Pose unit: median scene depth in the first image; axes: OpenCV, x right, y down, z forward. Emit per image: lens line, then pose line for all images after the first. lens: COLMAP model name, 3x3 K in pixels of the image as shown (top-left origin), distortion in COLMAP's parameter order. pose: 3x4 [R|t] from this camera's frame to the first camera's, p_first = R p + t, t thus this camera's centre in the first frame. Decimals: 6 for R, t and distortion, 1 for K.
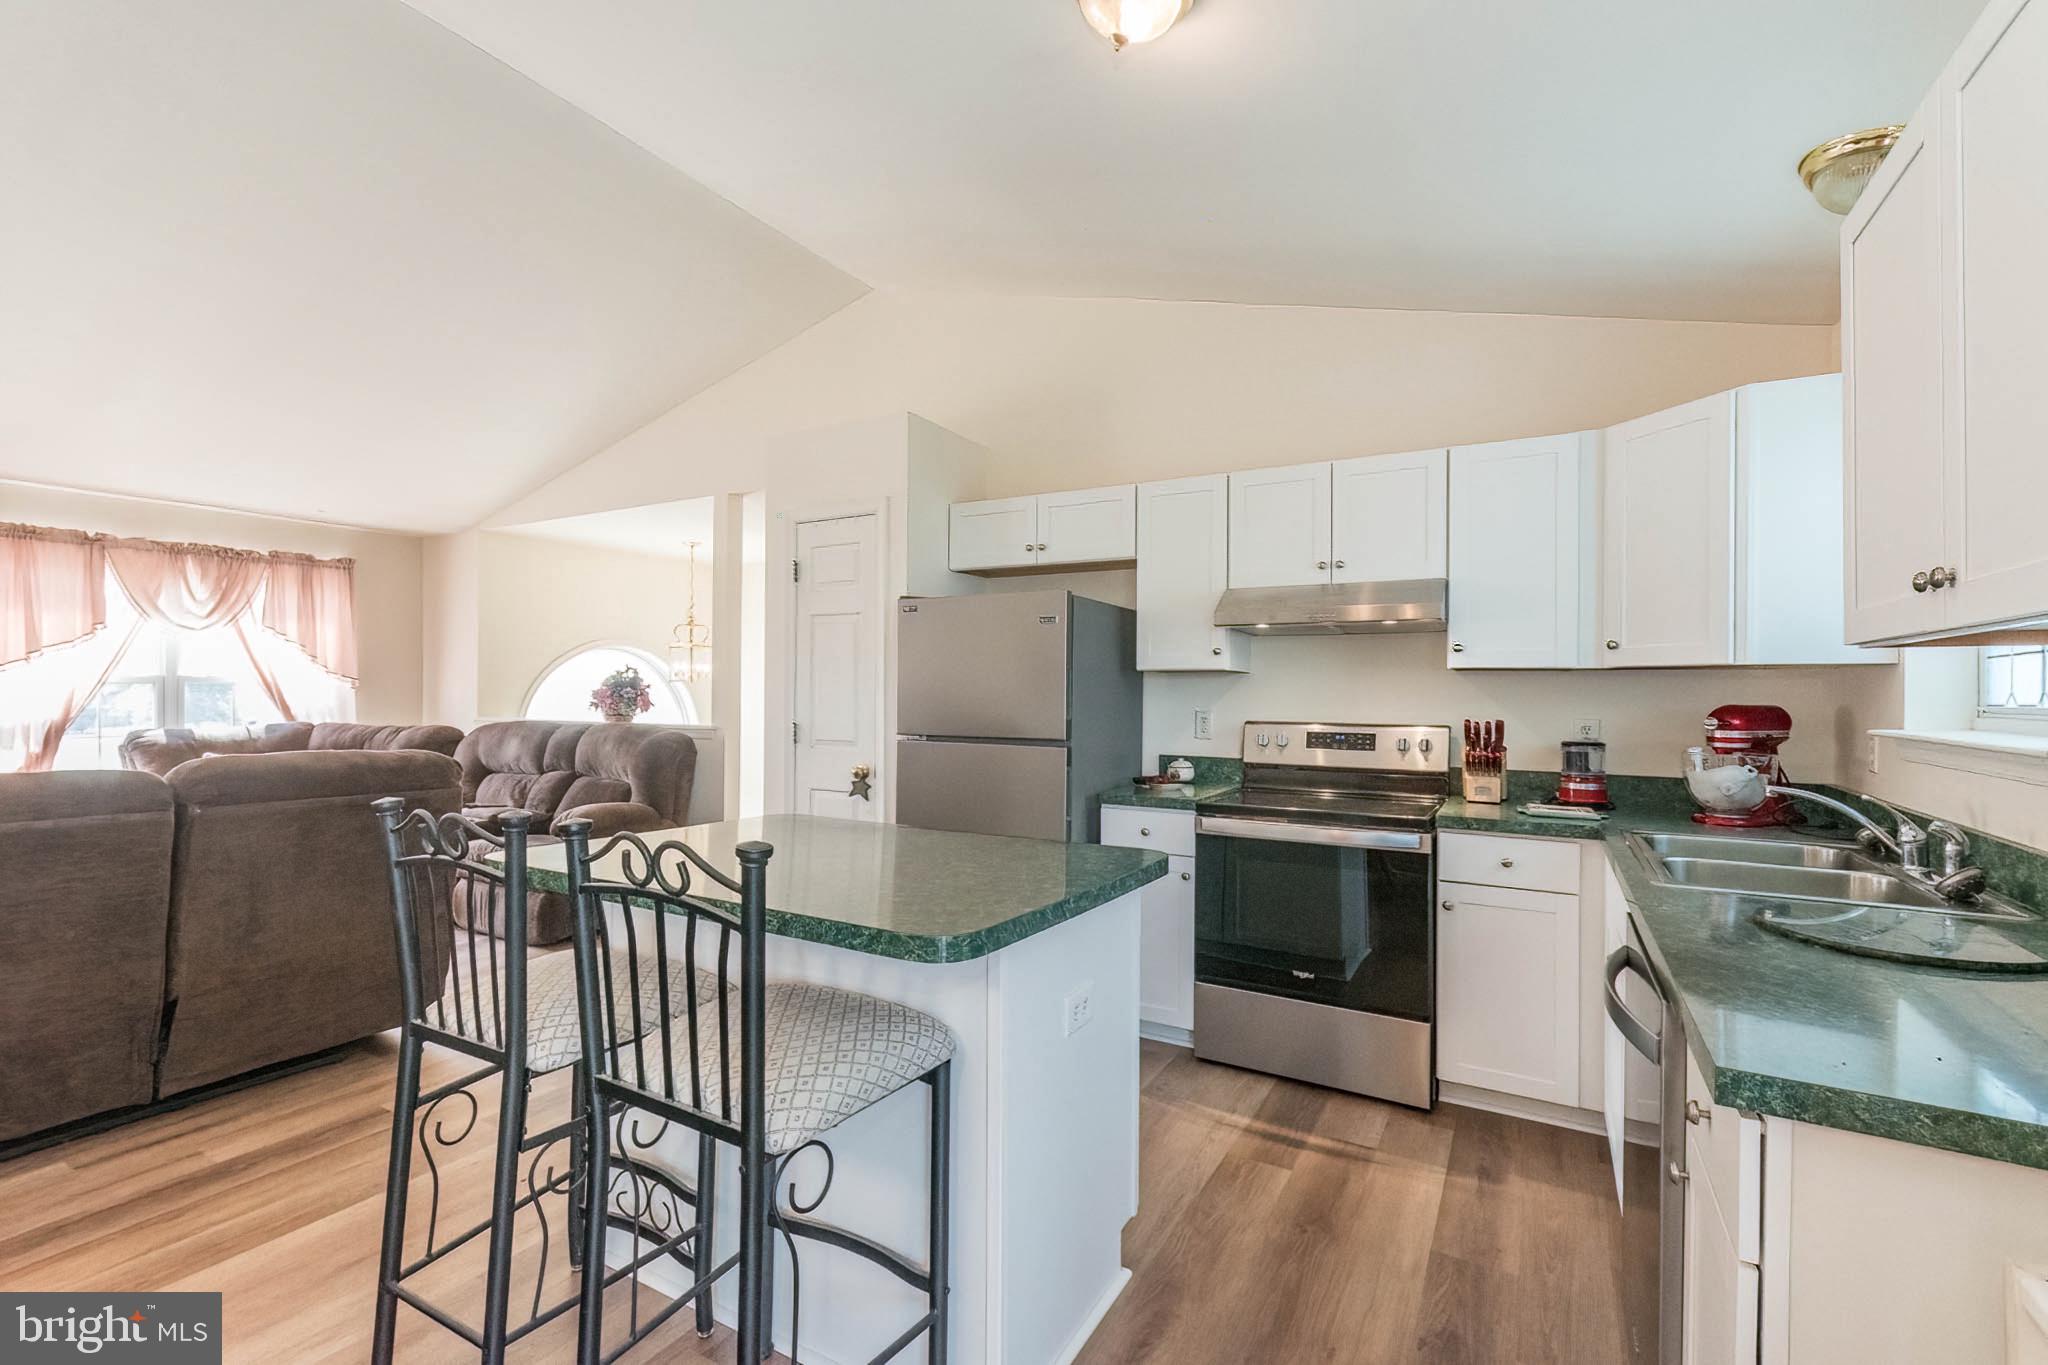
lens RADIAL K [[921.2, 0, 1025.2], [0, 921.2, 685.9], [0, 0, 1]] dist [0.004267, 0.002120]
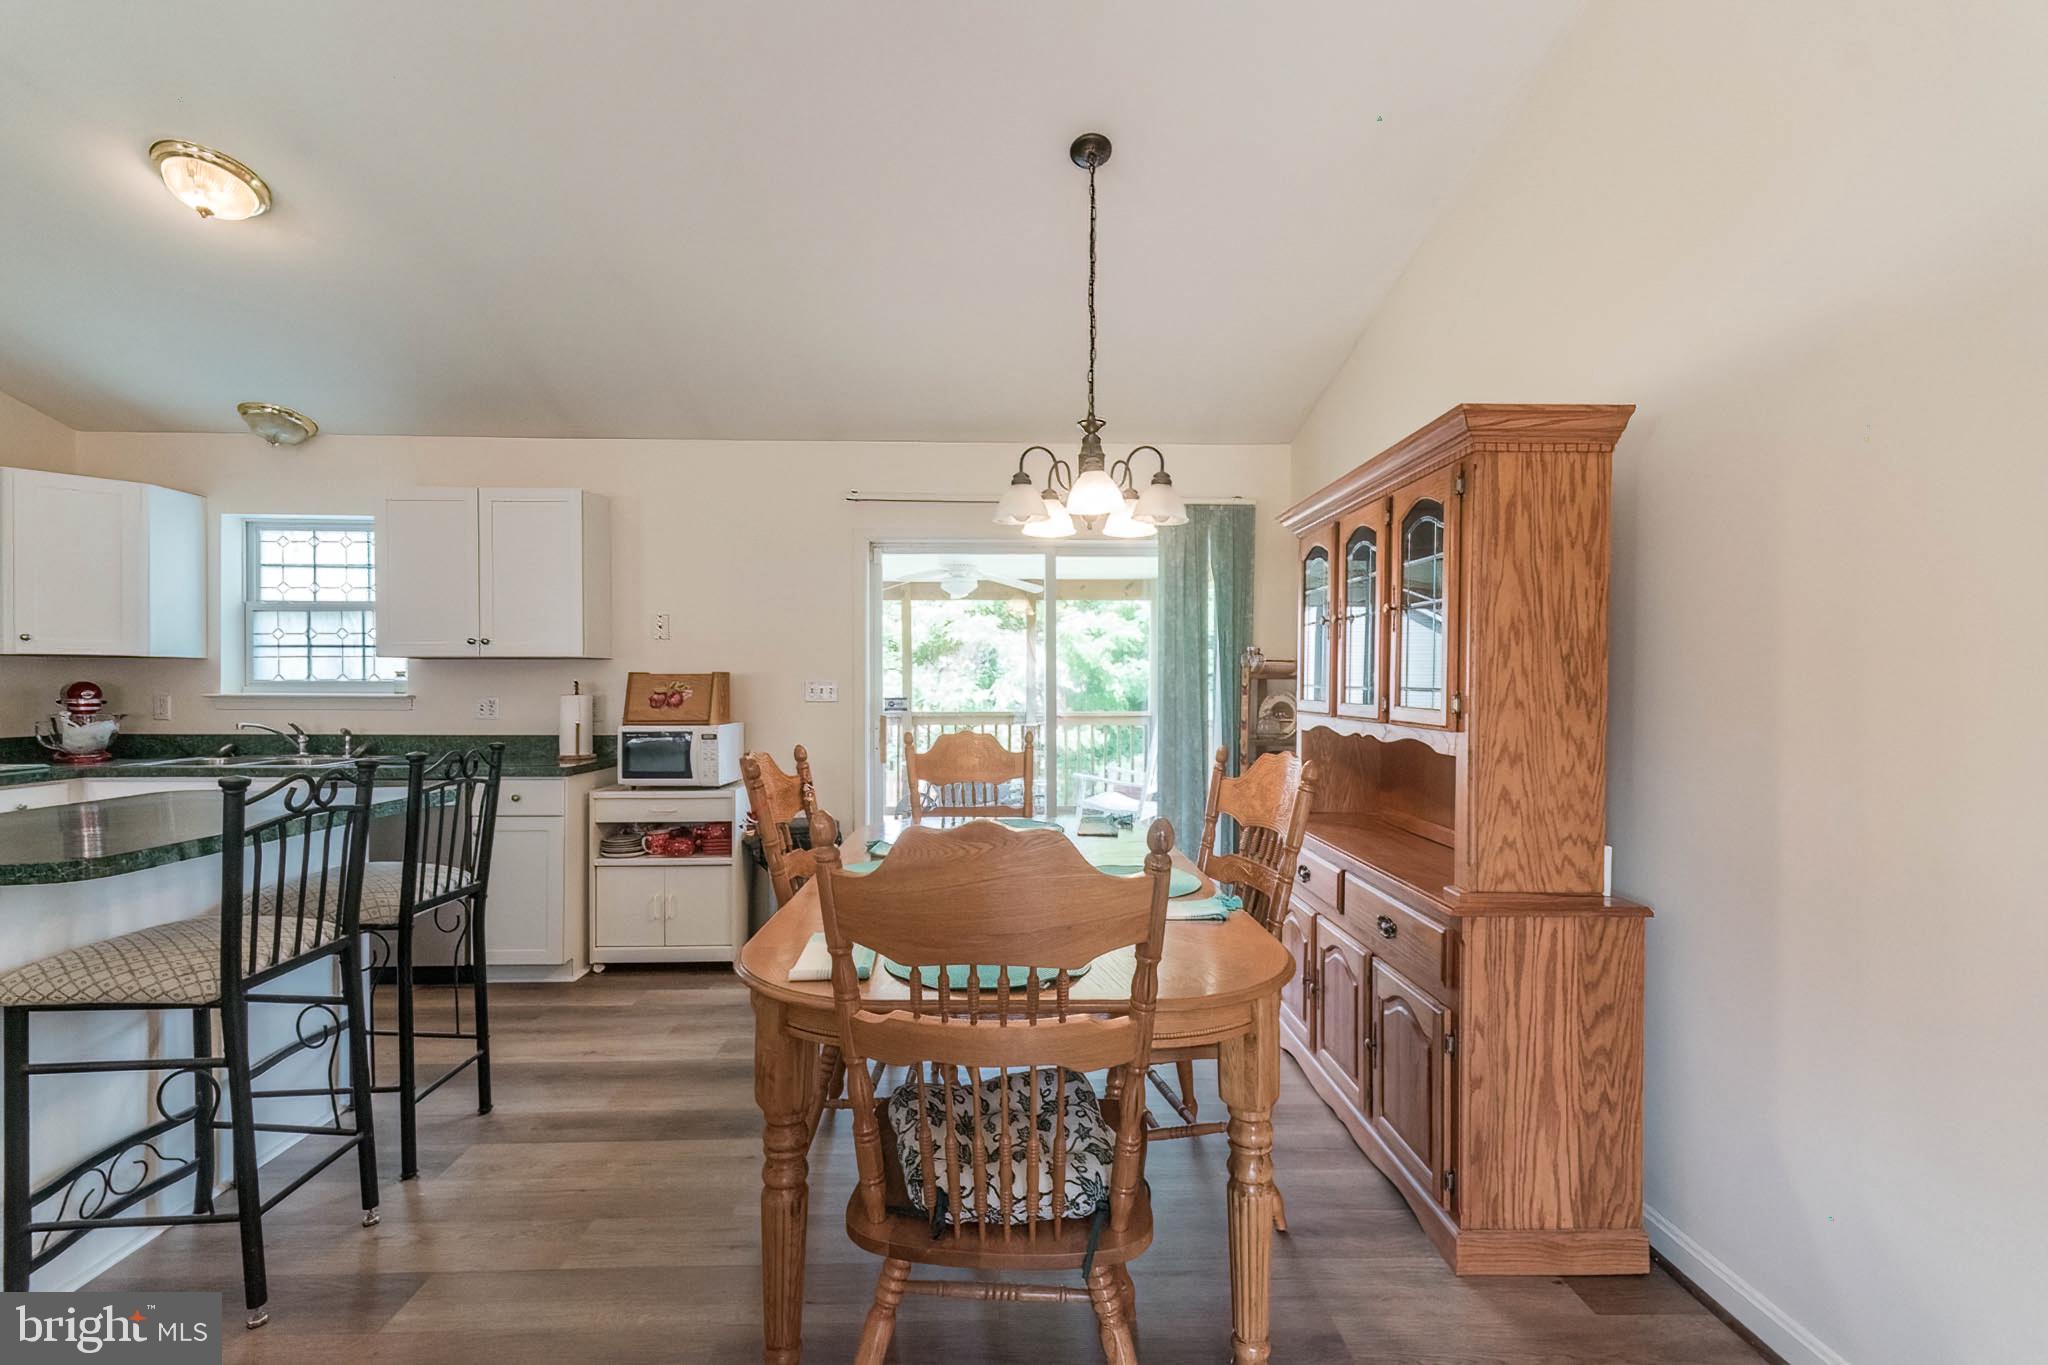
lens RADIAL K [[921.2, 0, 1011.4], [0, 921.2, 685.5], [0, 0, 1]] dist [0.004267, 0.002120]
pose [[-0.527772, -0.011772, 0.849305, -1.137185], [-0.014200, 0.999886, 0.005035, -0.002018], [-0.849268, -0.009403, -0.527879, 0.461830]]
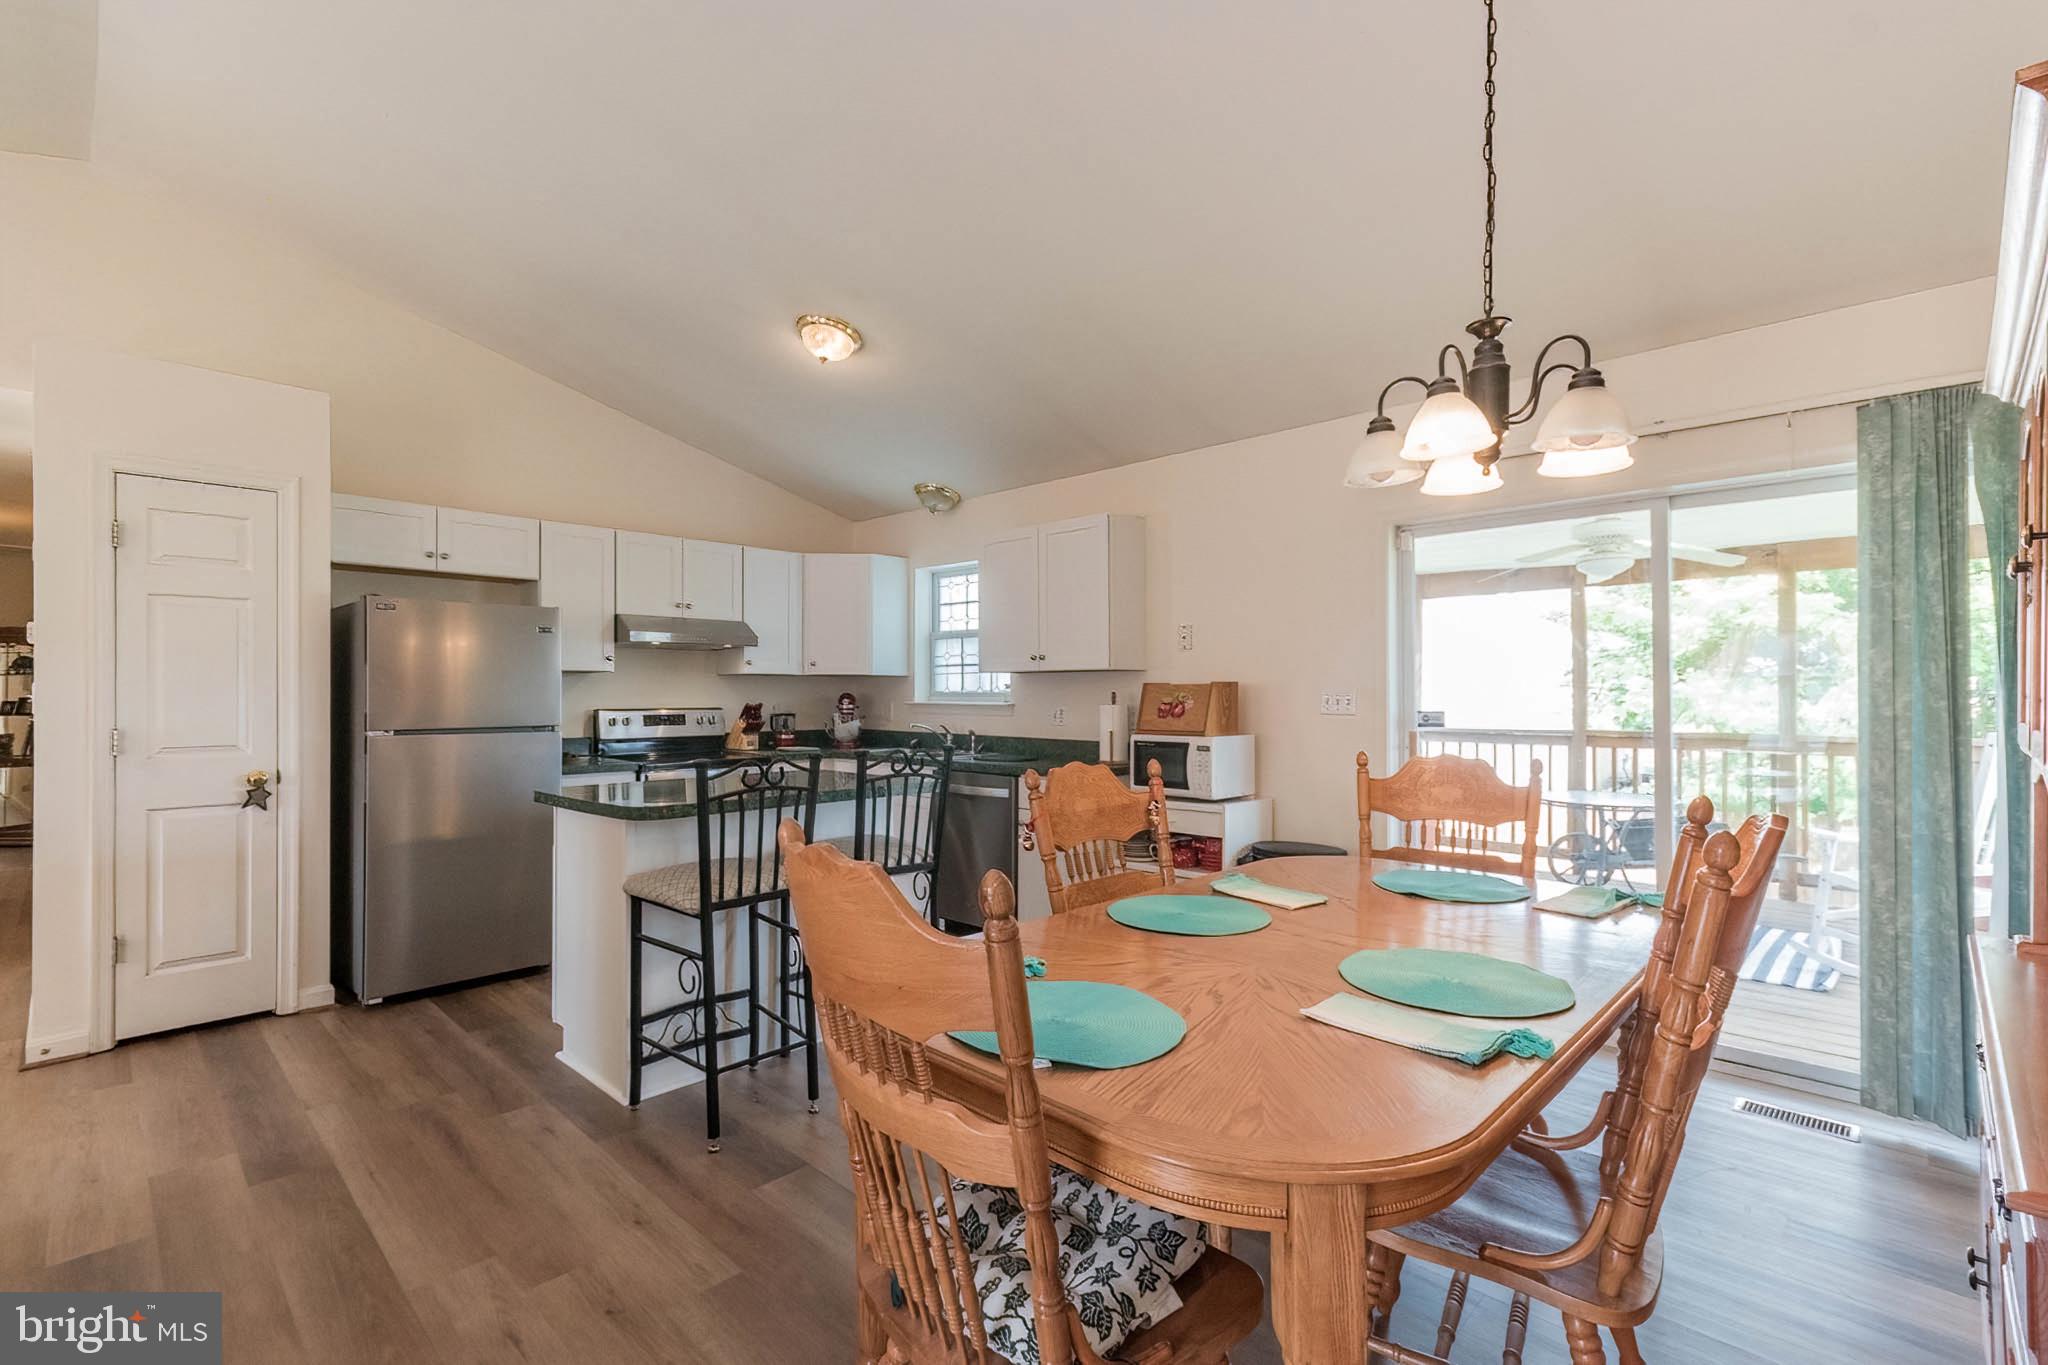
lens RADIAL K [[921.2, 0, 1010.6], [0, 921.2, 696.3], [0, 0, 1]] dist [0.004267, 0.002120]
pose [[0.238541, -0.011472, 0.971065, -1.115128], [-0.007063, 0.999883, 0.013547, -0.004031], [-0.971107, -0.010090, 0.238432, 0.093396]]
